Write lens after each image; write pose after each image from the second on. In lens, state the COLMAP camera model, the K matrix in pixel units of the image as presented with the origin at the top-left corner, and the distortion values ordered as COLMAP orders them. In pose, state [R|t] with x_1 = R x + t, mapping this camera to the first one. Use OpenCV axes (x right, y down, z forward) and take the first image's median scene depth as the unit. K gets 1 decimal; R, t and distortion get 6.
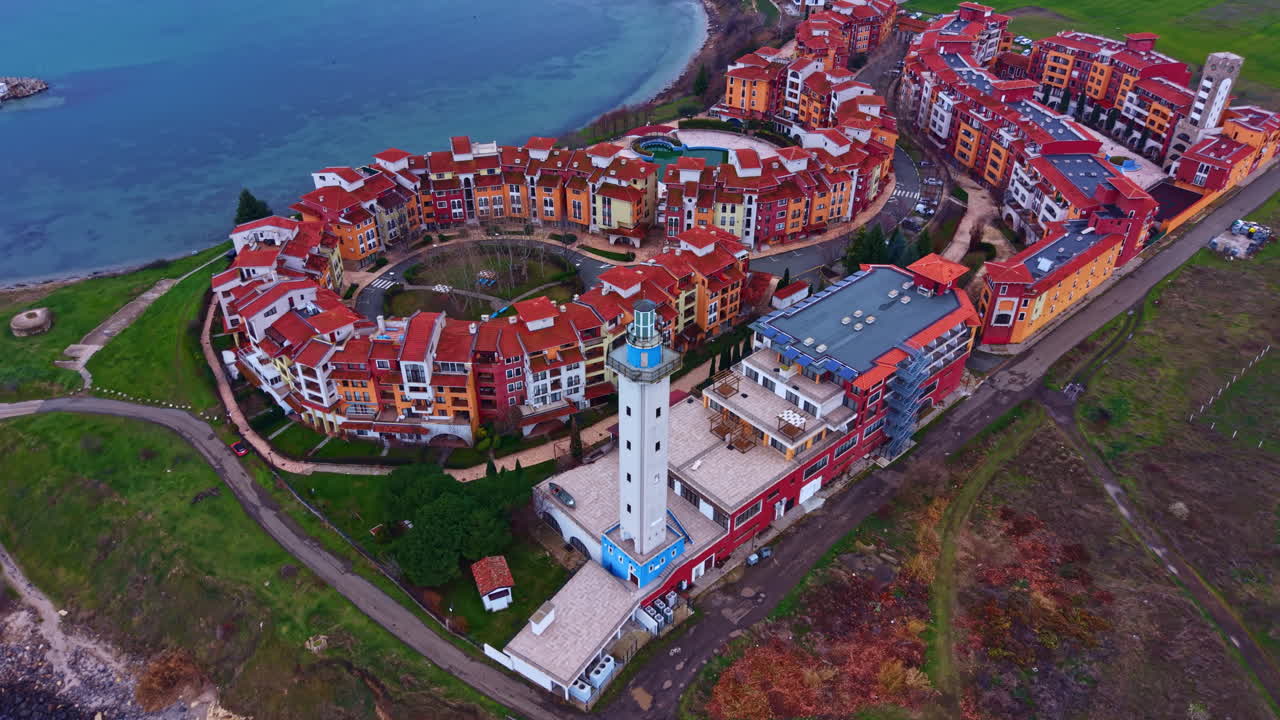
lens RADIAL K [[914.9, 0, 640.0], [0, 914.9, 360.0], [0, 0, 1]] dist [0.059452, -0.089887]
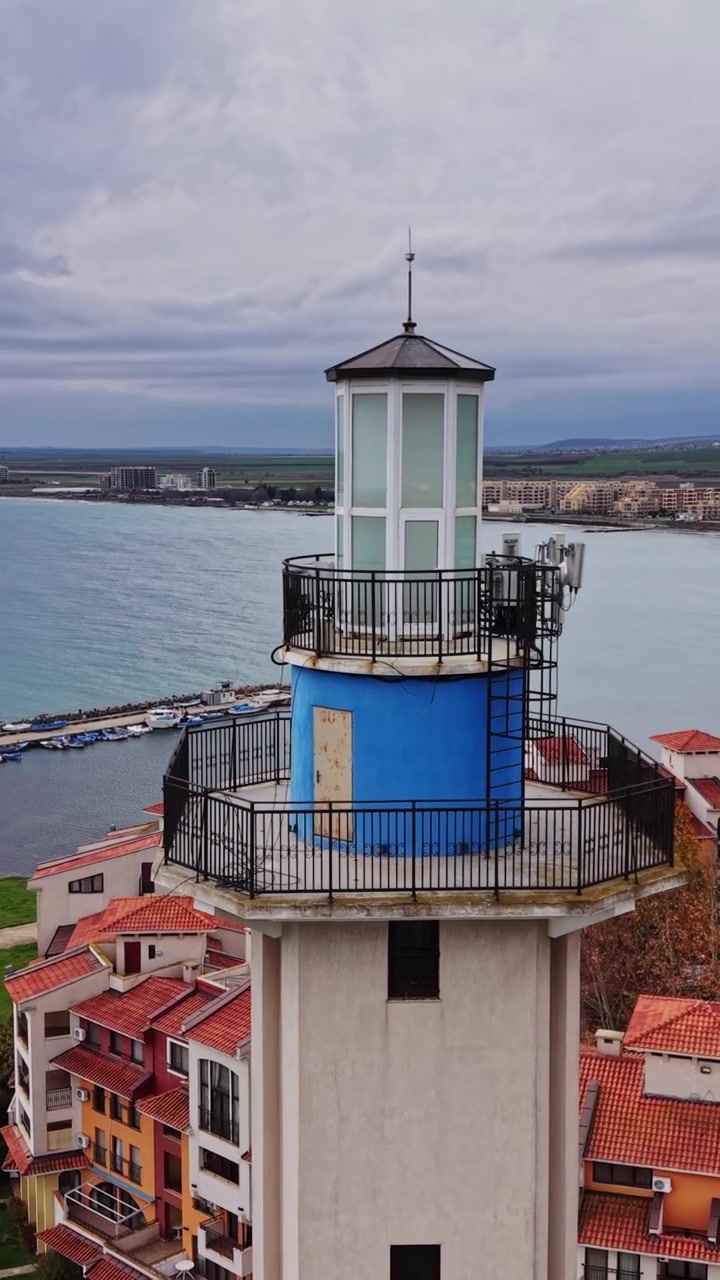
lens RADIAL K [[1605.0, 0, 360.0], [0, 1605.0, 640.0], [0, 0, 1]] dist [0.040564, 0.010385]
pose [[0.751539, 0.074625, -0.655455, 0.110744], [-0.377388, 0.863575, -0.334390, 0.040971], [0.541081, 0.498667, 0.677173, 0.579711]]
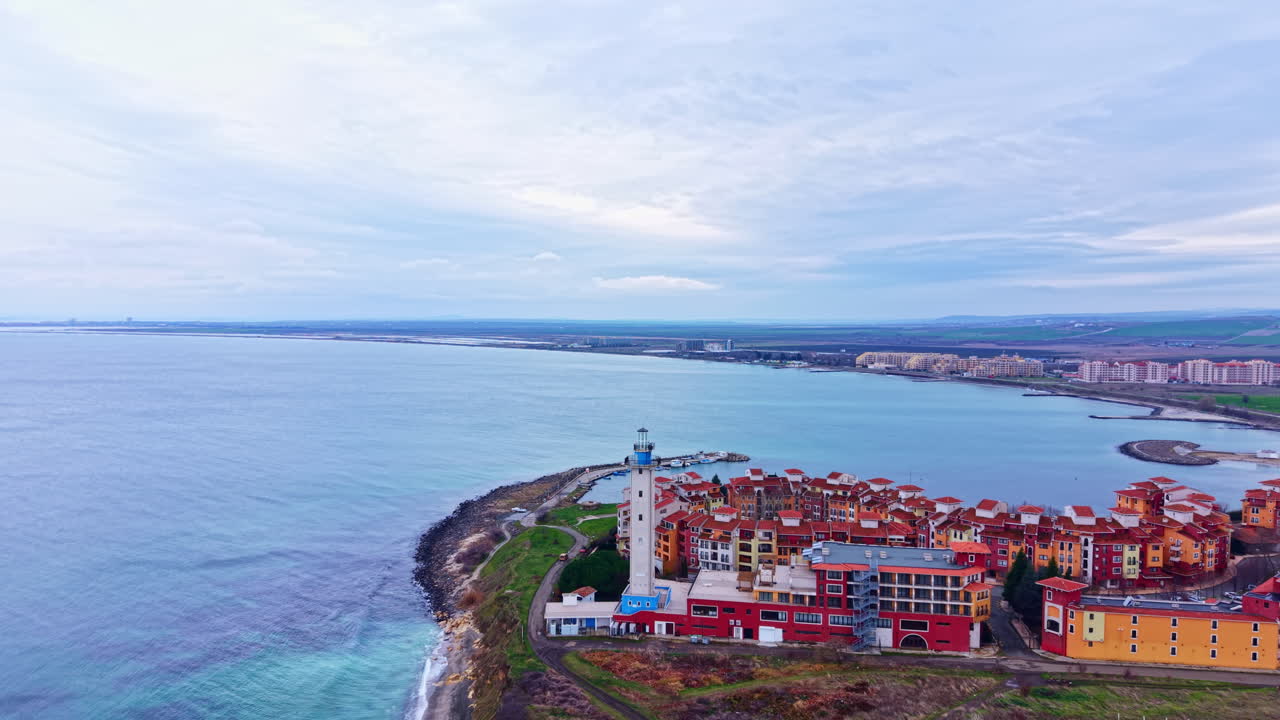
lens RADIAL K [[914.9, 0, 640.0], [0, 914.9, 360.0], [0, 0, 1]] dist [0.059452, -0.089887]
pose [[0.601590, 0.036384, -0.797976, 1.094370], [-0.461118, 0.831530, -0.309721, 0.298221], [0.652273, 0.554286, 0.517017, -0.091587]]
